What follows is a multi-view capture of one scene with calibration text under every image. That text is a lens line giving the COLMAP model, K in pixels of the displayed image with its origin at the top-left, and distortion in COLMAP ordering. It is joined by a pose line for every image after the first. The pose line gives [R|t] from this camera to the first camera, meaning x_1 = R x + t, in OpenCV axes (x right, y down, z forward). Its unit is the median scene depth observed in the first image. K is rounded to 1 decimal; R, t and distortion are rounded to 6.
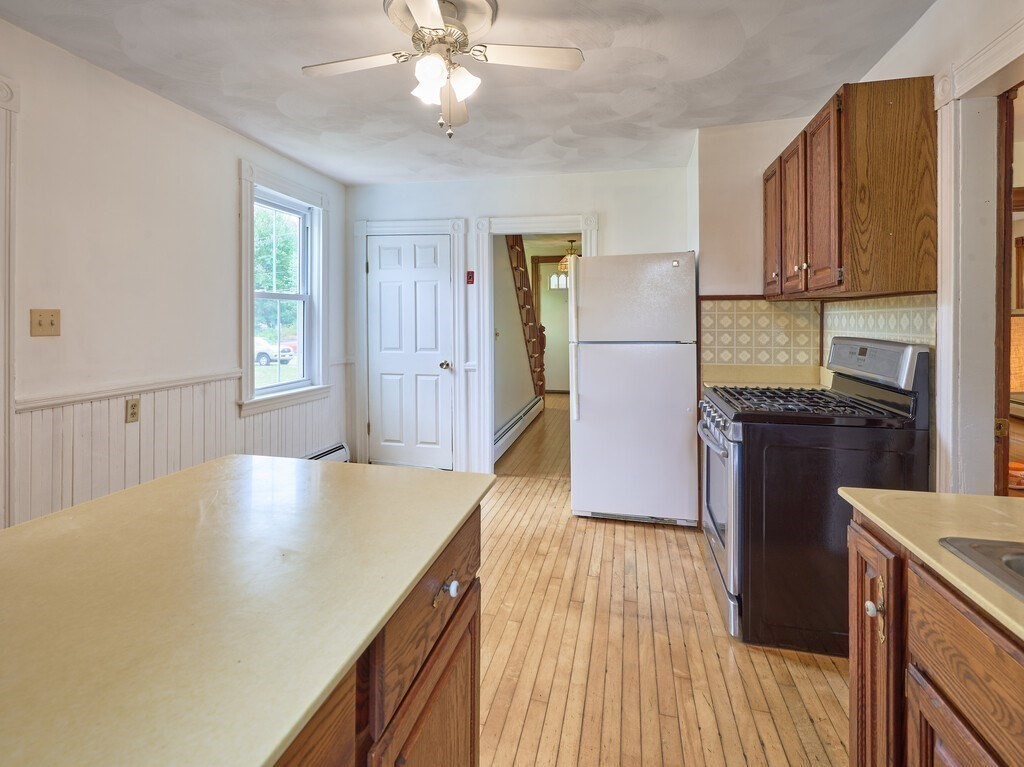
lens RADIAL K [[529.2, 0, 502.1], [0, 529.2, 316.9], [0, 0, 1]] dist [-0.002001, 0.000156]
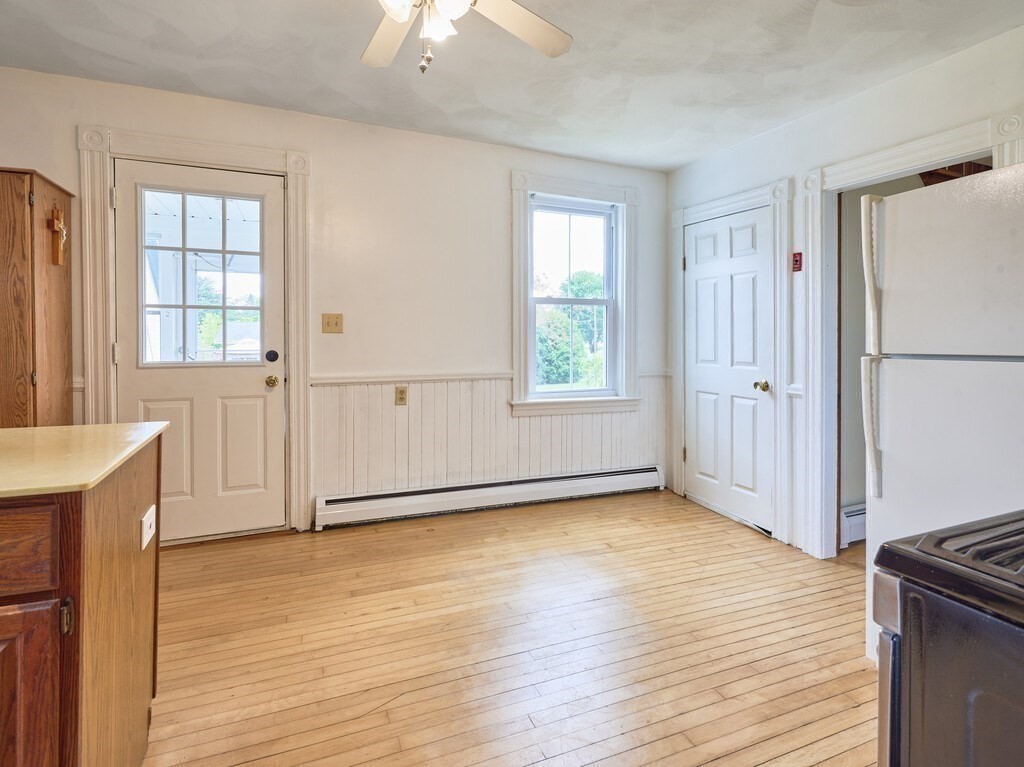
lens RADIAL K [[531.7, 0, 512.9], [0, 531.7, 340.8], [0, 0, 1]] dist [-0.000882, -0.000163]
pose [[0.592562, 0.008810, -0.805477, 0.359355], [-0.001188, 0.999949, 0.010064, 0.028340], [0.805524, -0.005006, 0.592542, 0.374212]]
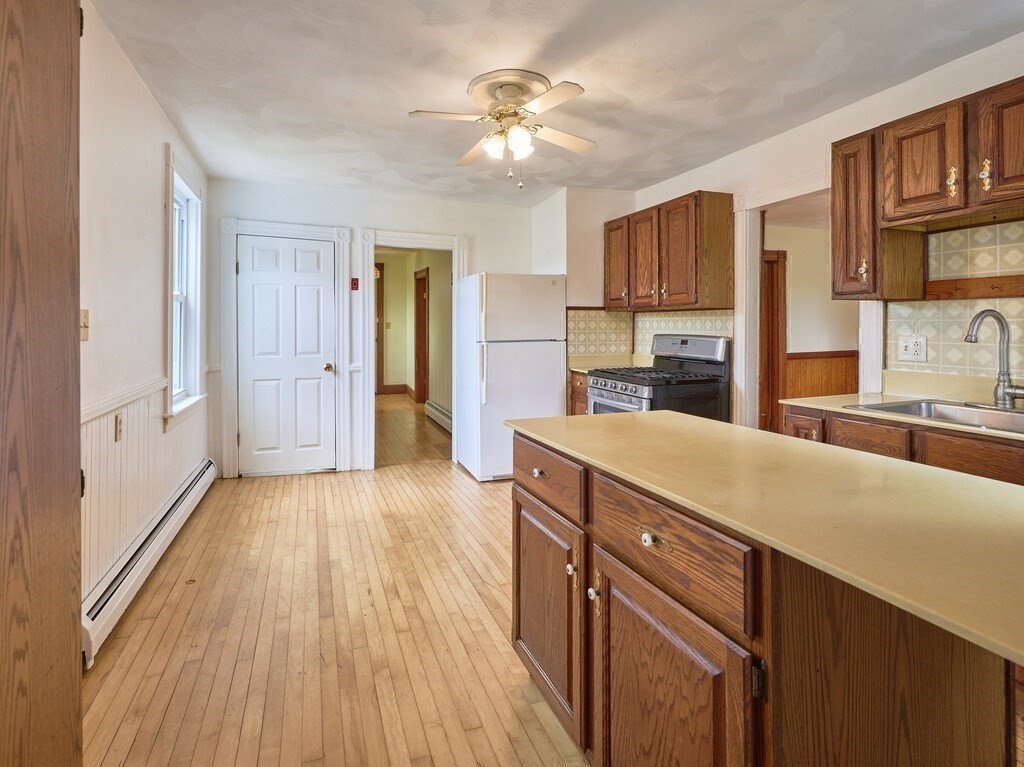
lens RADIAL K [[529.2, 0, 502.1], [0, 529.2, 316.9], [0, 0, 1]] dist [-0.002001, 0.000156]
pose [[0.829626, 0.008930, 0.558249, -0.523595], [-0.003152, 0.999931, -0.011311, 0.003484], [-0.558311, 0.007624, 0.829597, -0.058165]]
